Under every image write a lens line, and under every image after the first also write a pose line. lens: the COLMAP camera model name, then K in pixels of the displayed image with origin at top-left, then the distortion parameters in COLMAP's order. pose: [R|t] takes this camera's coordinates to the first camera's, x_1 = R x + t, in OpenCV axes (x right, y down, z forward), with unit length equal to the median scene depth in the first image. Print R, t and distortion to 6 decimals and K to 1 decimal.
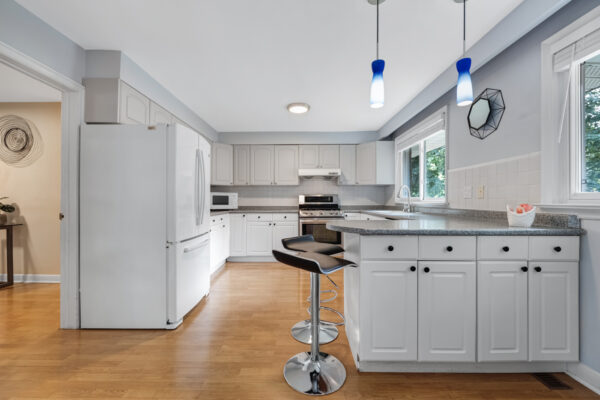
lens RADIAL K [[247.9, 0, 300.6], [0, 247.9, 197.9], [0, 0, 1]] dist [-0.016149, 0.001957]
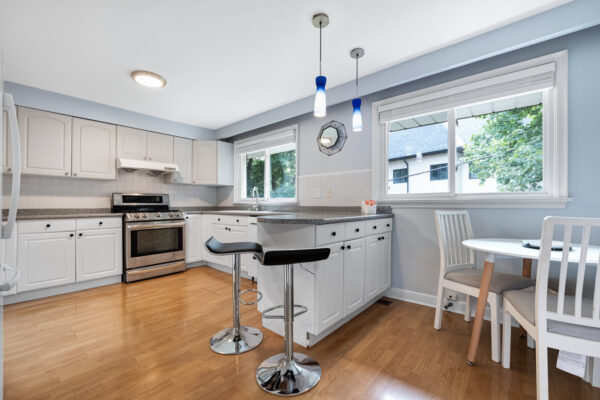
lens RADIAL K [[247.9, 0, 303.4], [0, 247.9, 202.2], [0, 0, 1]] dist [-0.016149, 0.001957]
pose [[0.643354, 0.004874, 0.765553, -0.224125], [-0.004650, 0.999986, -0.002458, 0.016117], [-0.765555, -0.001979, 0.643368, 0.104006]]
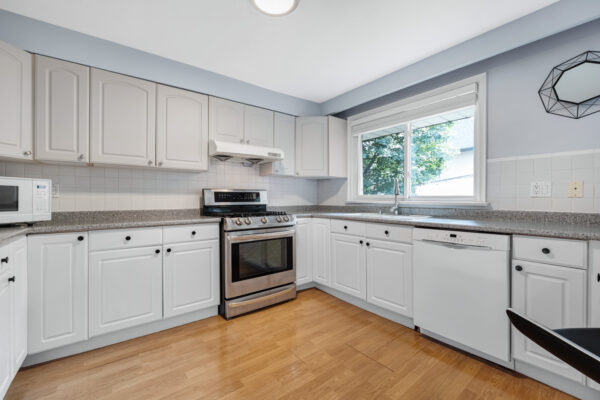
lens RADIAL K [[247.9, 0, 304.9], [0, 247.9, 199.8], [0, 0, 1]] dist [-0.016149, 0.001957]
pose [[0.780065, -0.001836, 0.625696, -0.193287], [-0.008691, 0.999867, 0.013769, 0.003324], [-0.625638, -0.016178, 0.779946, 0.479069]]
